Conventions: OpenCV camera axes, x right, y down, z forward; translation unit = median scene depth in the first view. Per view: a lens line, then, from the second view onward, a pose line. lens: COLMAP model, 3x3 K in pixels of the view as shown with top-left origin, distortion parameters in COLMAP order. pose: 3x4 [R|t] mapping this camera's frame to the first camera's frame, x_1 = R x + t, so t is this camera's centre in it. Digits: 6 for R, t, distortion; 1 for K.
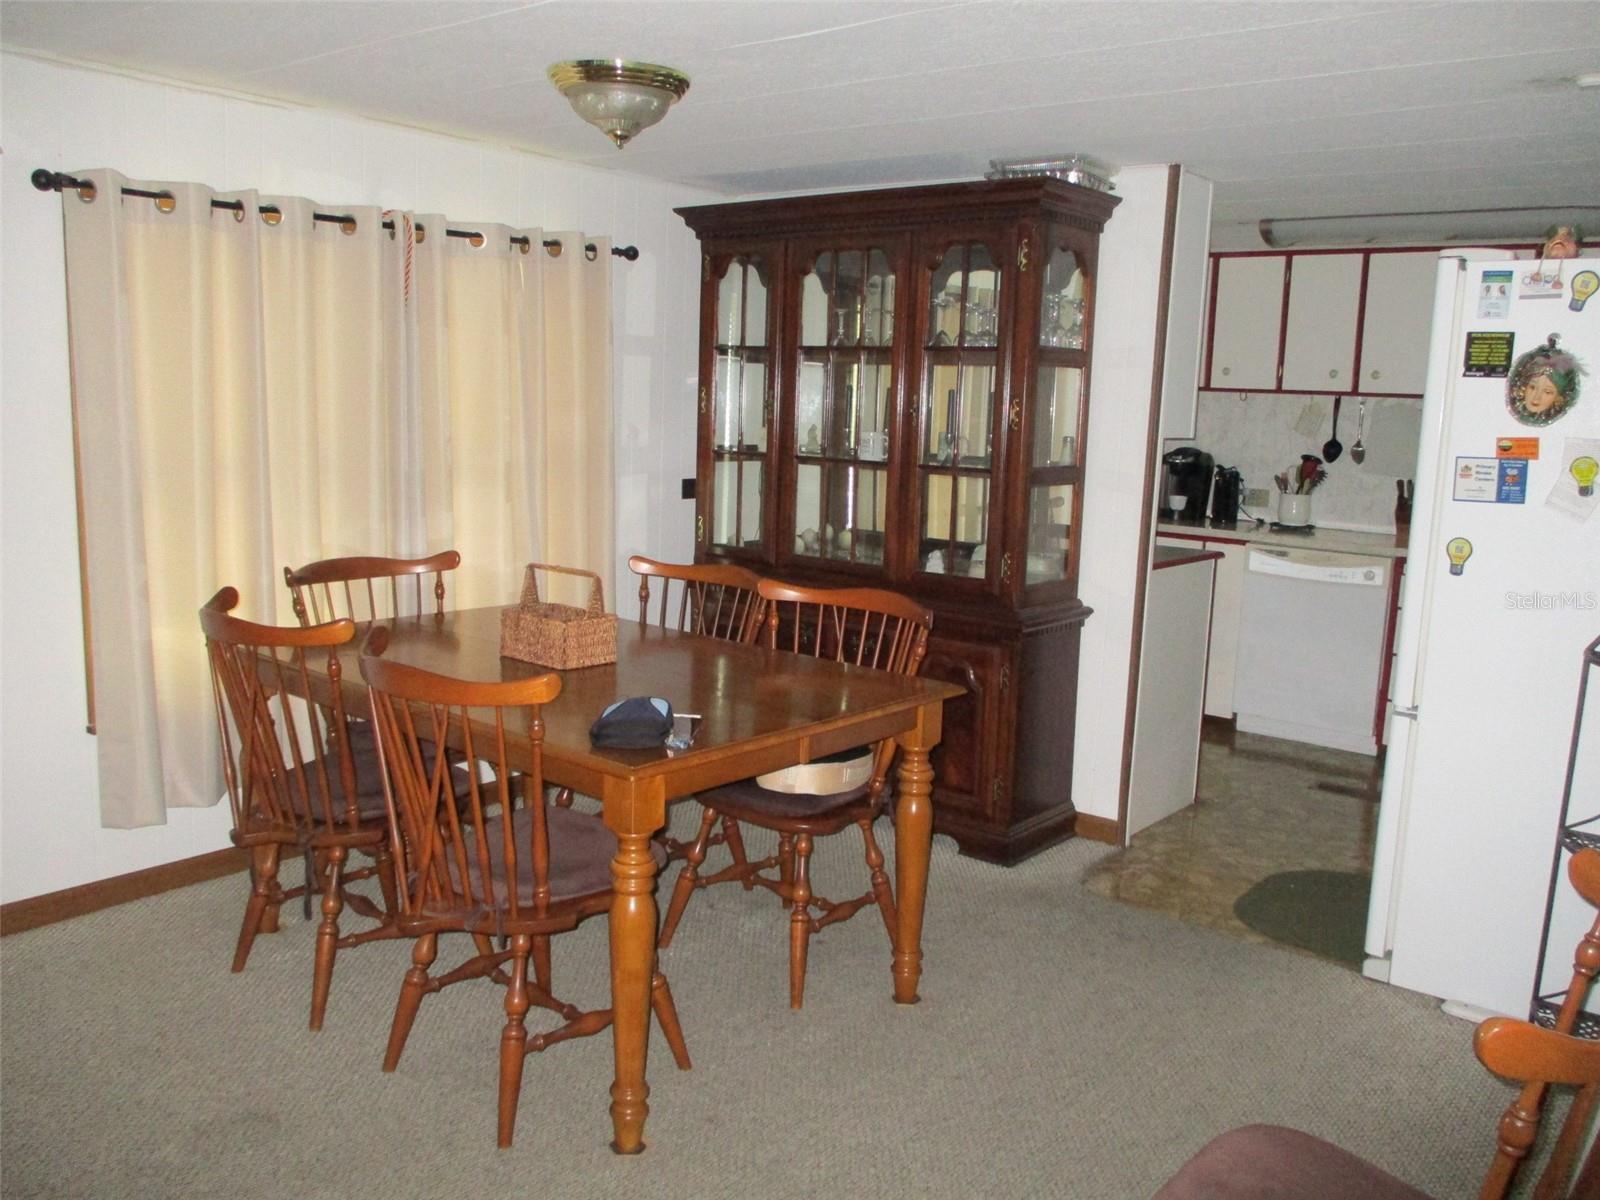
lens RADIAL K [[1336.1, 0, 809.7], [0, 1336.1, 602.4], [0, 0, 1]] dist [-0.037067, 0.015178]
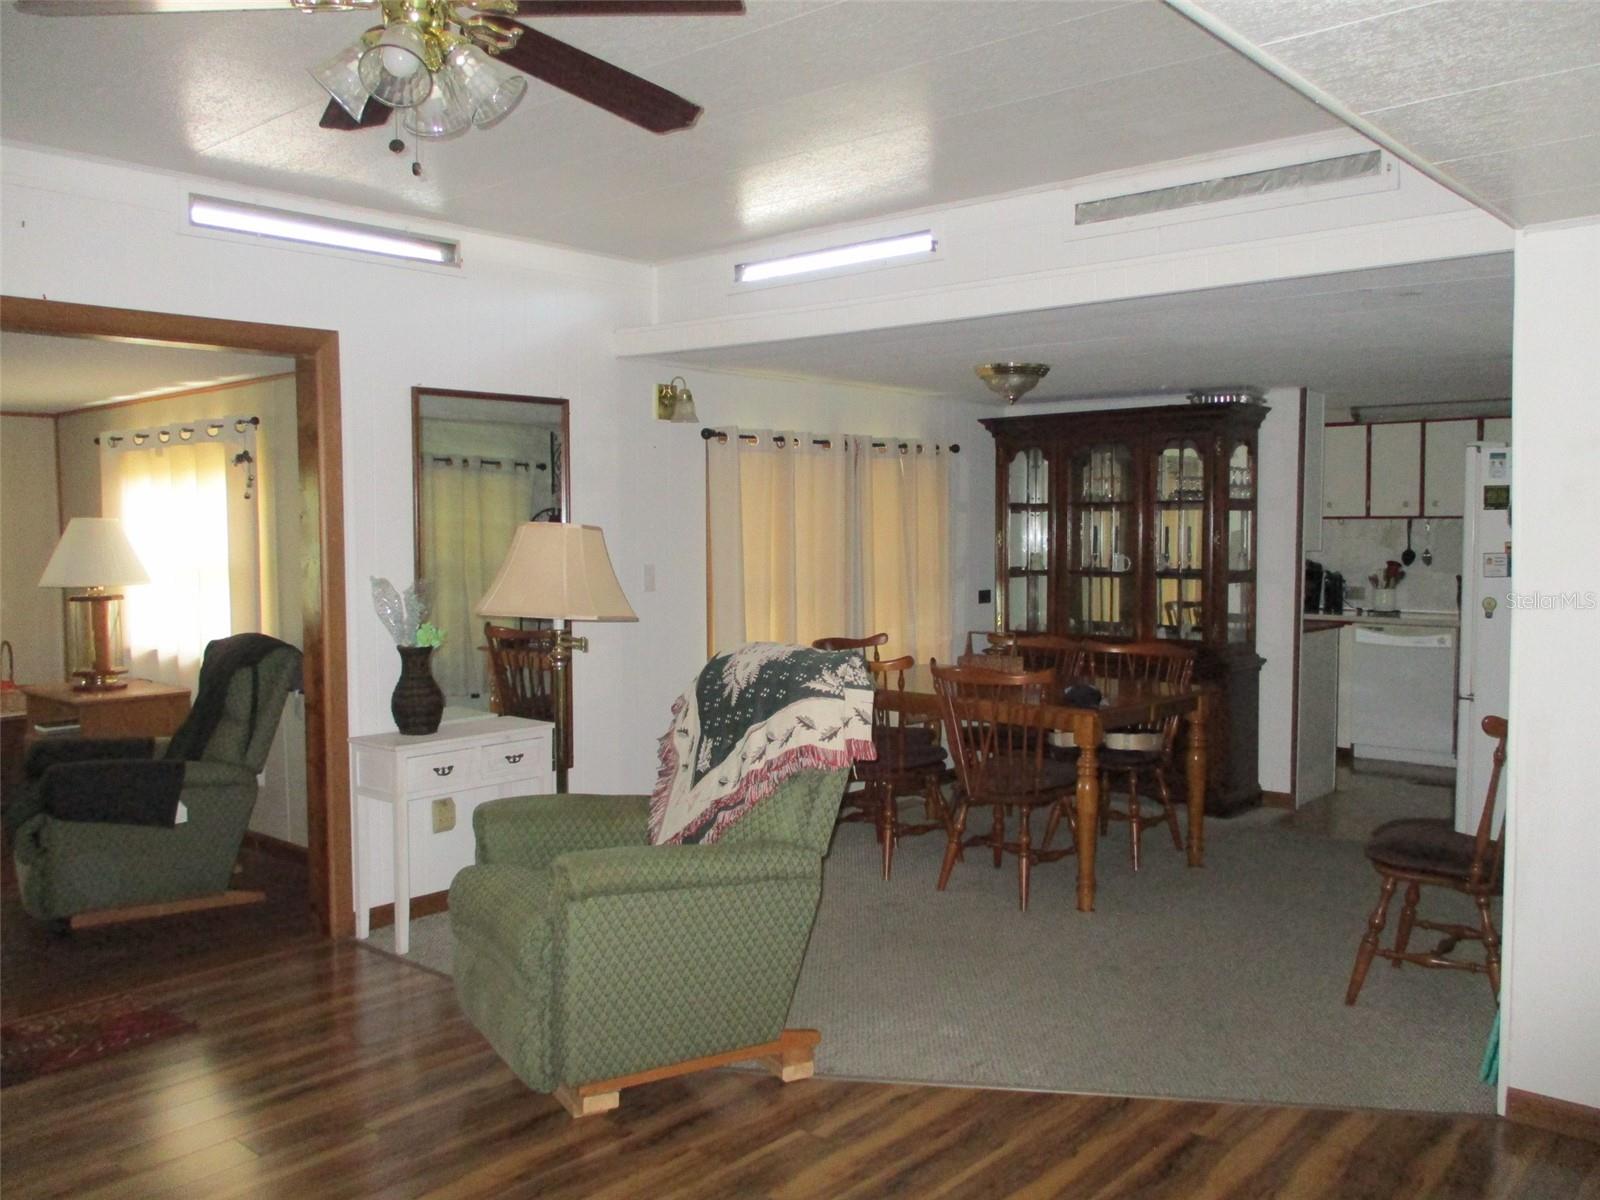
lens RADIAL K [[1336.1, 0, 809.7], [0, 1336.1, 602.4], [0, 0, 1]] dist [-0.037067, 0.015178]
pose [[0.998377, -0.035030, -0.044893, -0.242832], [0.030301, 0.994322, -0.102013, 0.077890], [0.048211, 0.100487, 0.993770, -0.575409]]
